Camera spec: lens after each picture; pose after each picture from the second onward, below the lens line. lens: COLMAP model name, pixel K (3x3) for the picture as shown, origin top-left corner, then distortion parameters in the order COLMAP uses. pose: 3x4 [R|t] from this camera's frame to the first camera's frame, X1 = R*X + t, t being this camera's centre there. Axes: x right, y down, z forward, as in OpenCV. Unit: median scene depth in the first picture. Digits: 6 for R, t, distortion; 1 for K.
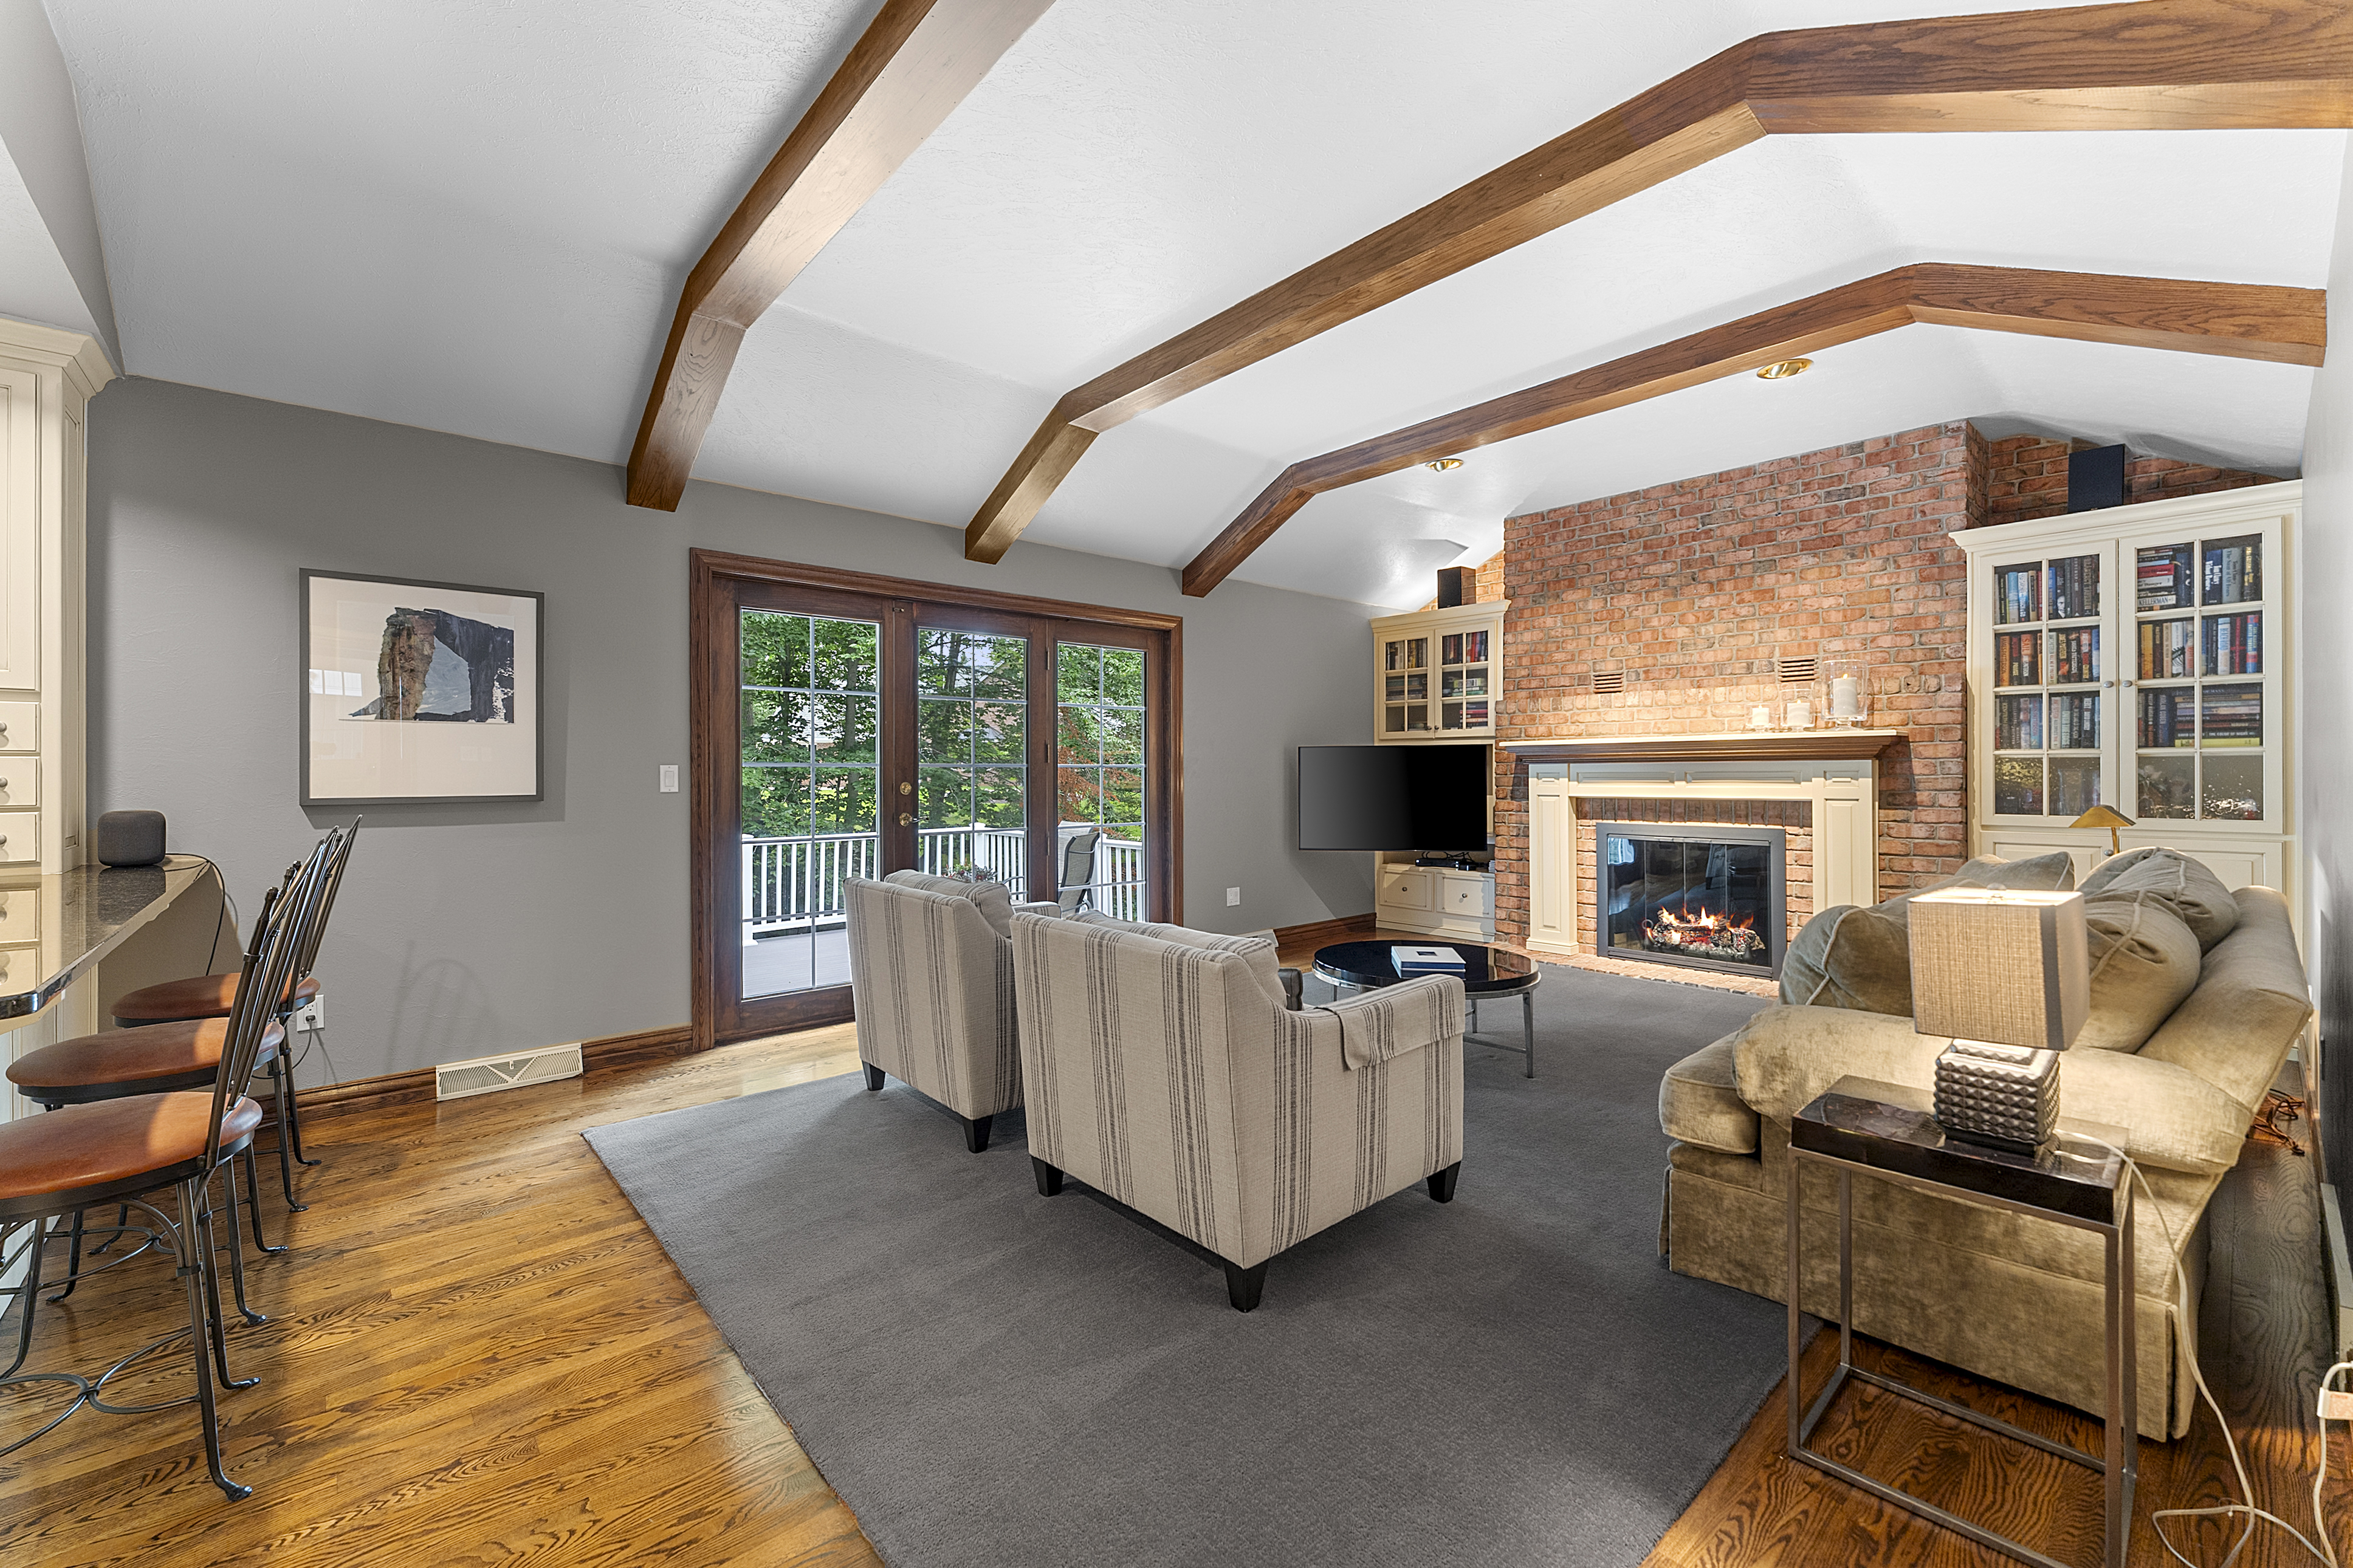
lens RADIAL K [[961.5, 0, 1178.9], [0, 961.5, 776.7], [0, 0, 1]] dist [0.003941, -0.000272]
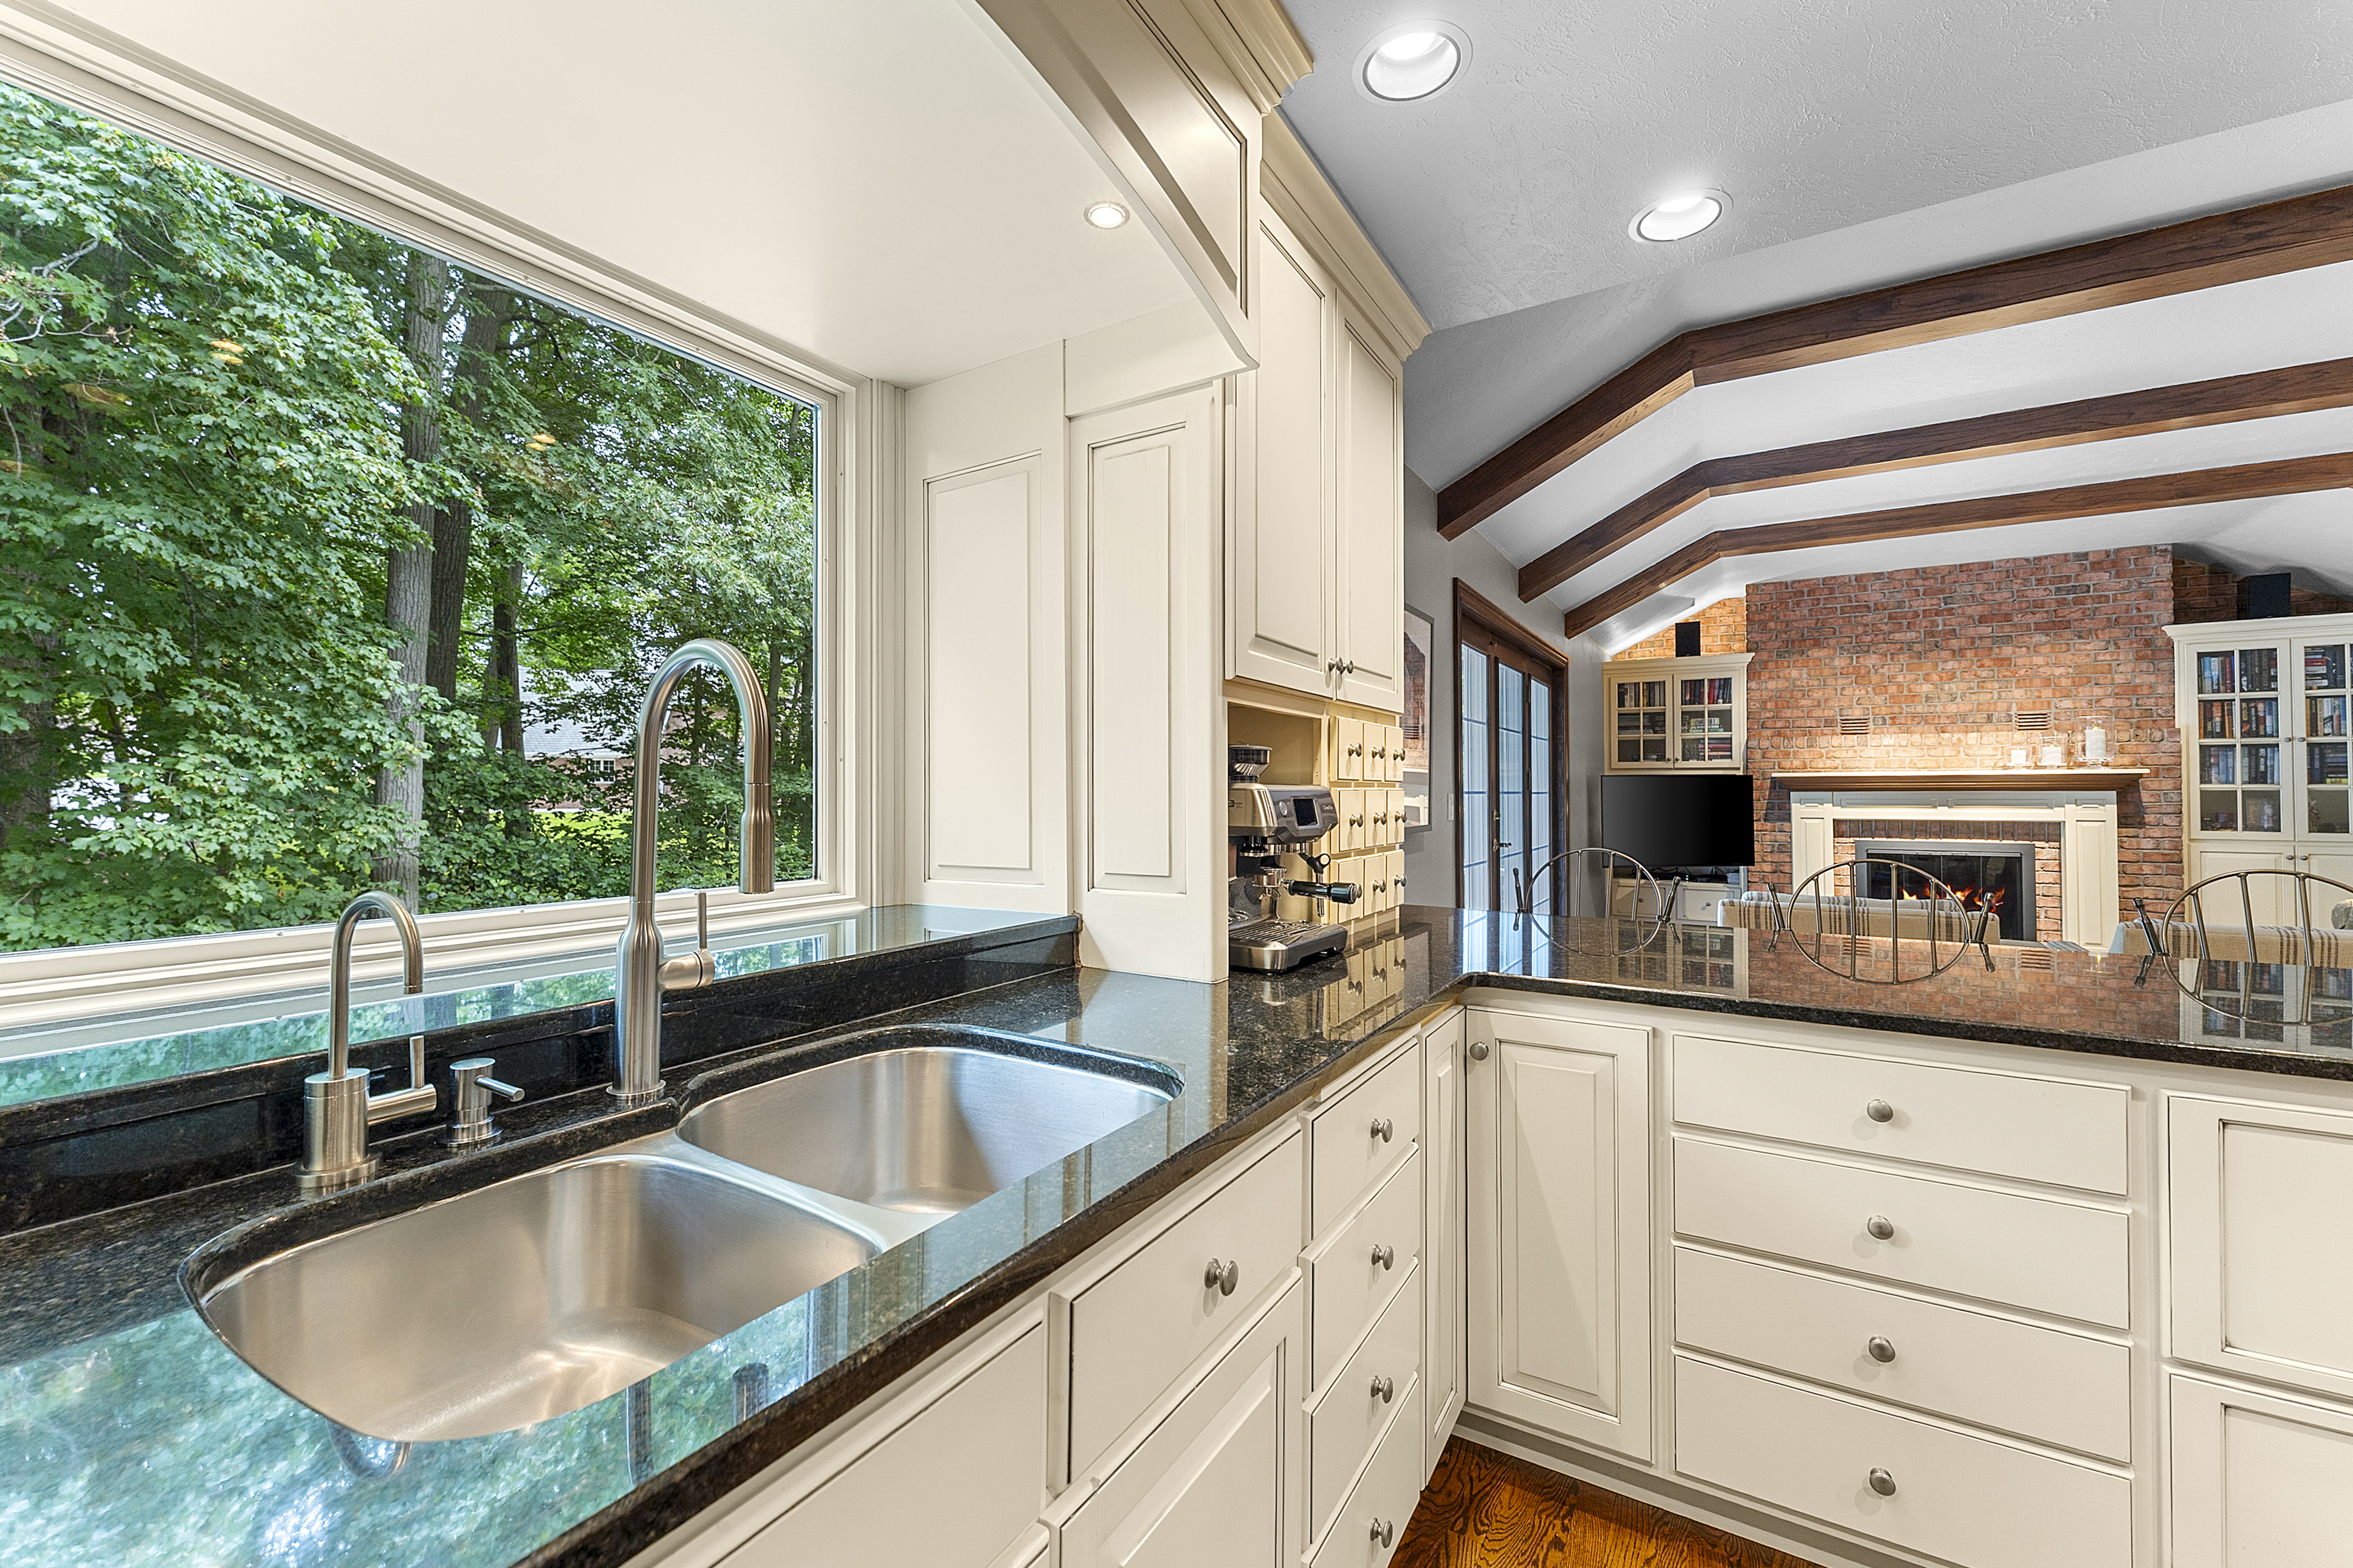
lens RADIAL K [[961.5, 0, 1175.1], [0, 961.5, 781.1], [0, 0, 1]] dist [0.003941, -0.000272]
pose [[0.956108, 0.004125, 0.292984, -0.873213], [-0.000168, 0.999908, -0.013528, -0.012427], [-0.293013, 0.012885, 0.956022, 0.095908]]
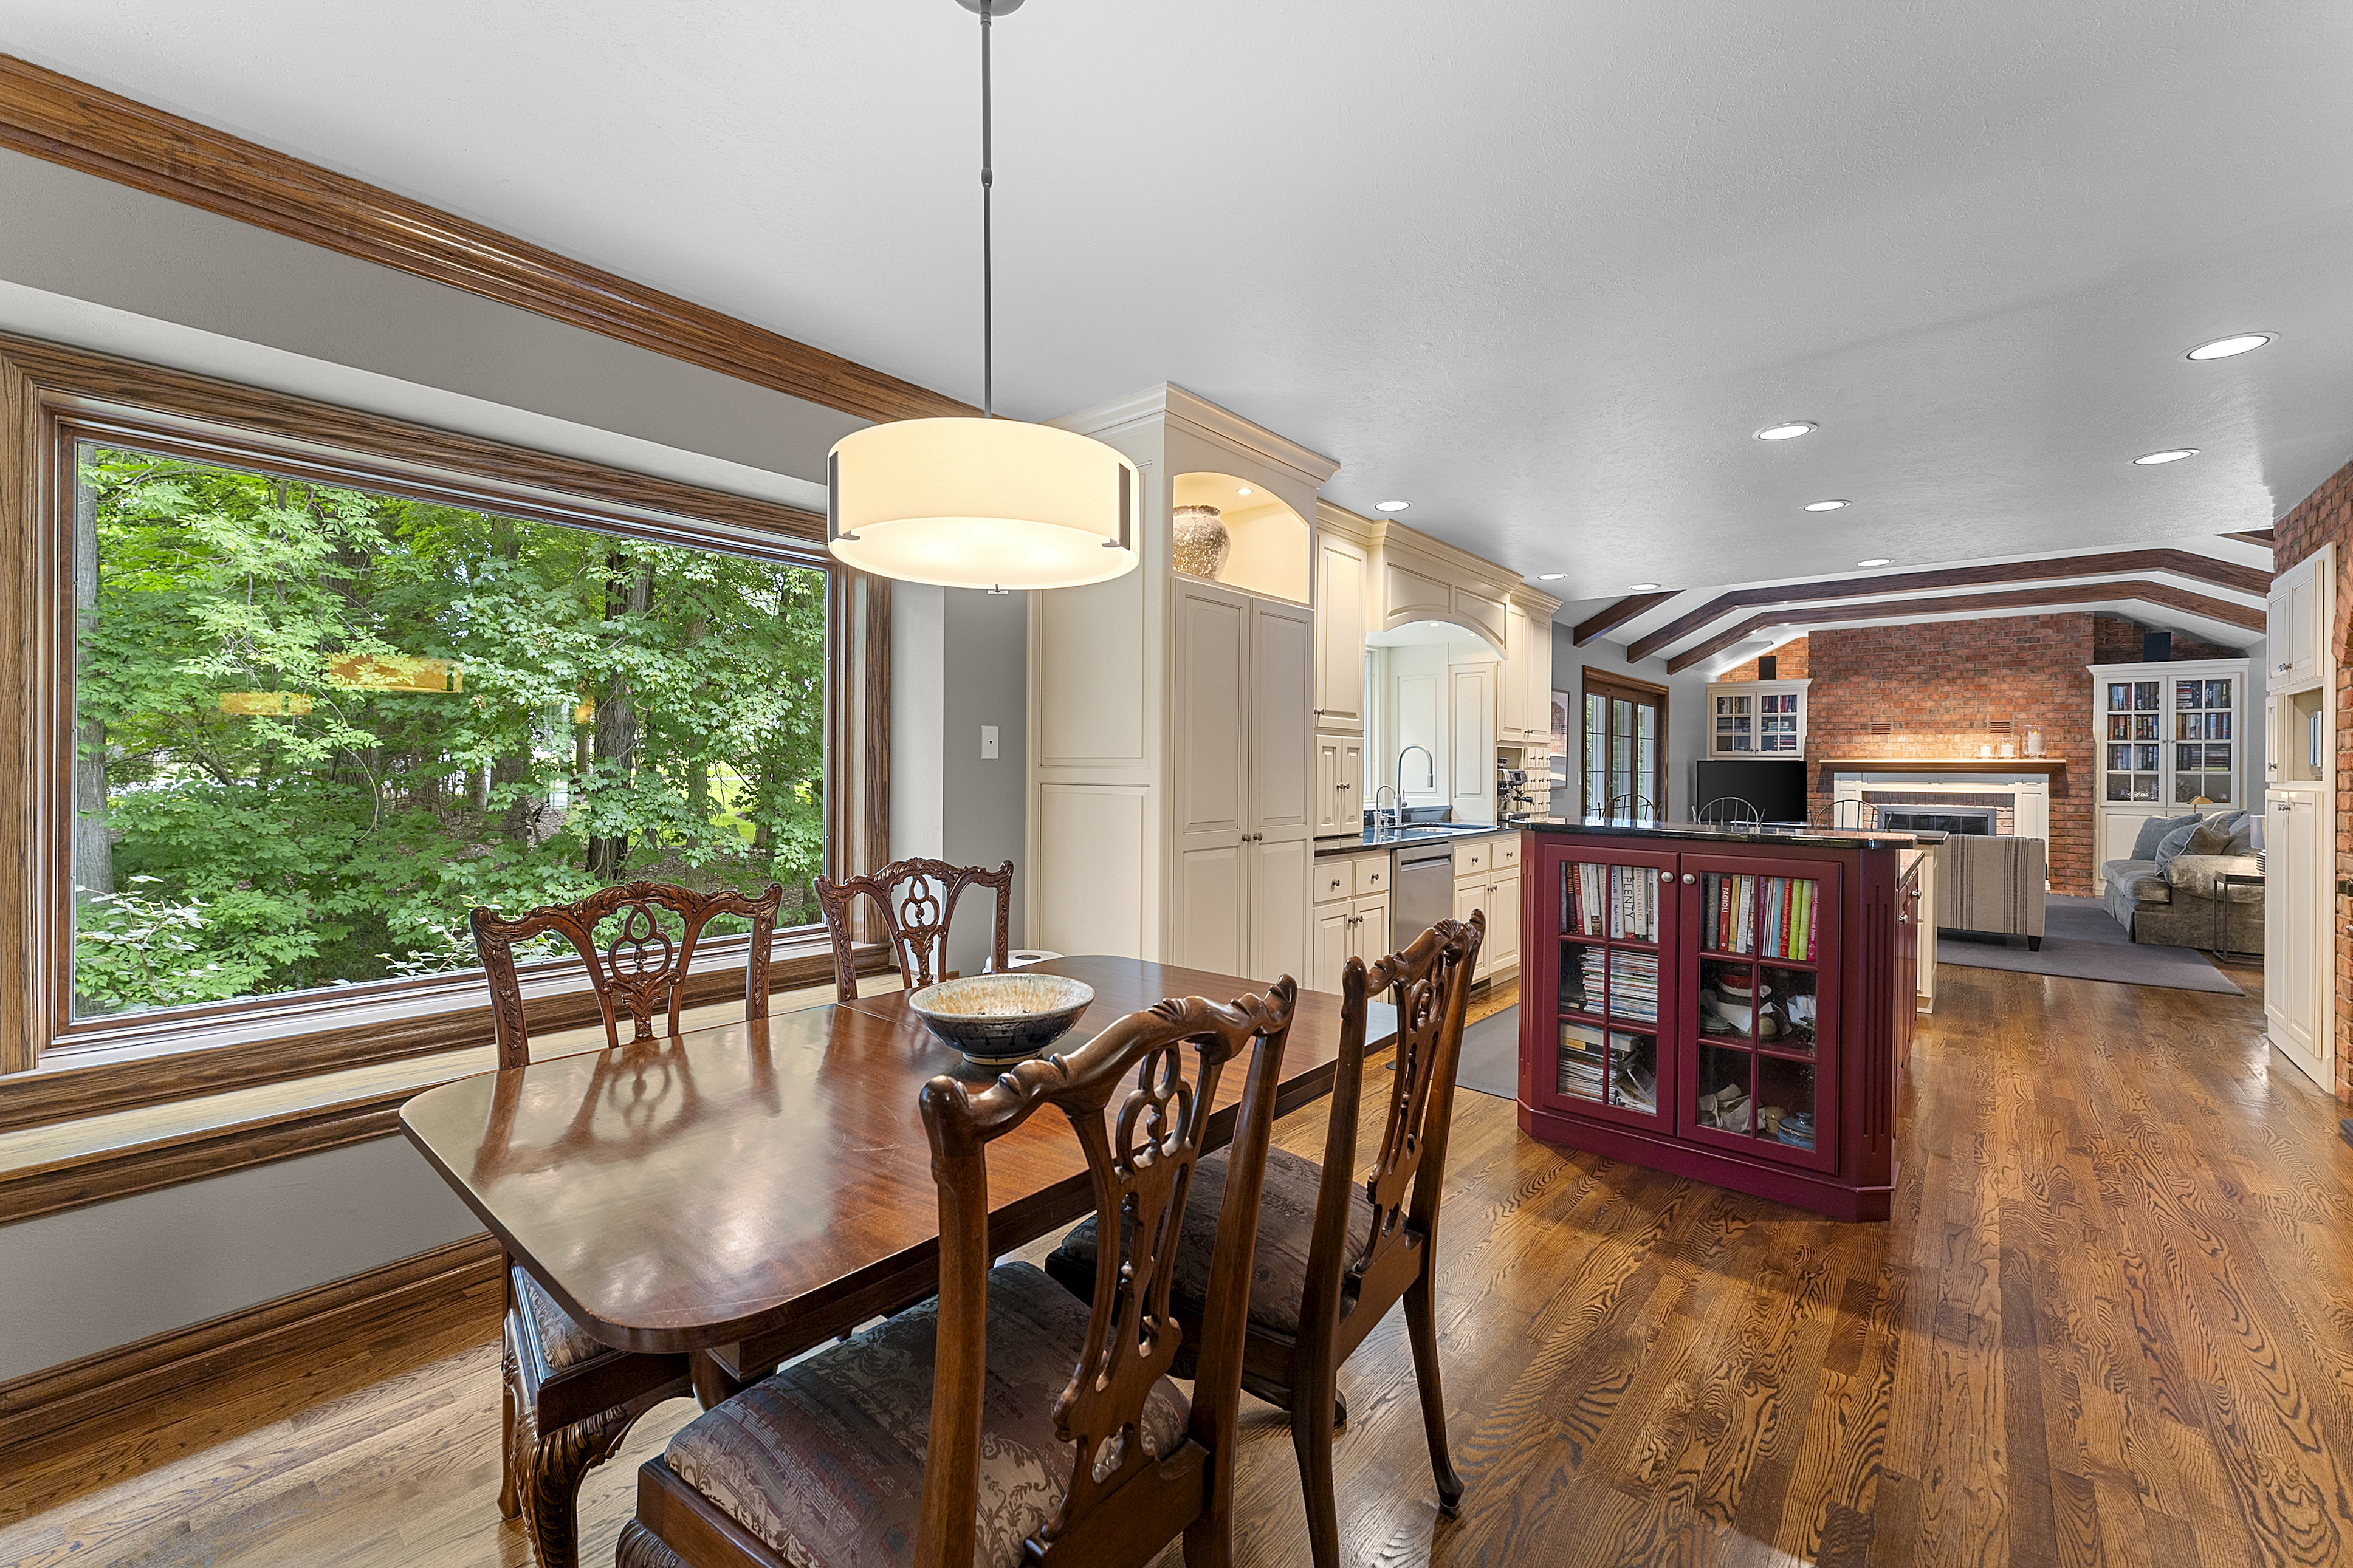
lens RADIAL K [[961.5, 0, 1182.8], [0, 961.5, 772.0], [0, 0, 1]] dist [0.003941, -0.000272]
pose [[0.990068, 0.007984, 0.140366, -1.317850], [-0.008652, 0.999954, 0.004156, -0.013580], [-0.140326, -0.005329, 0.990091, -0.732466]]
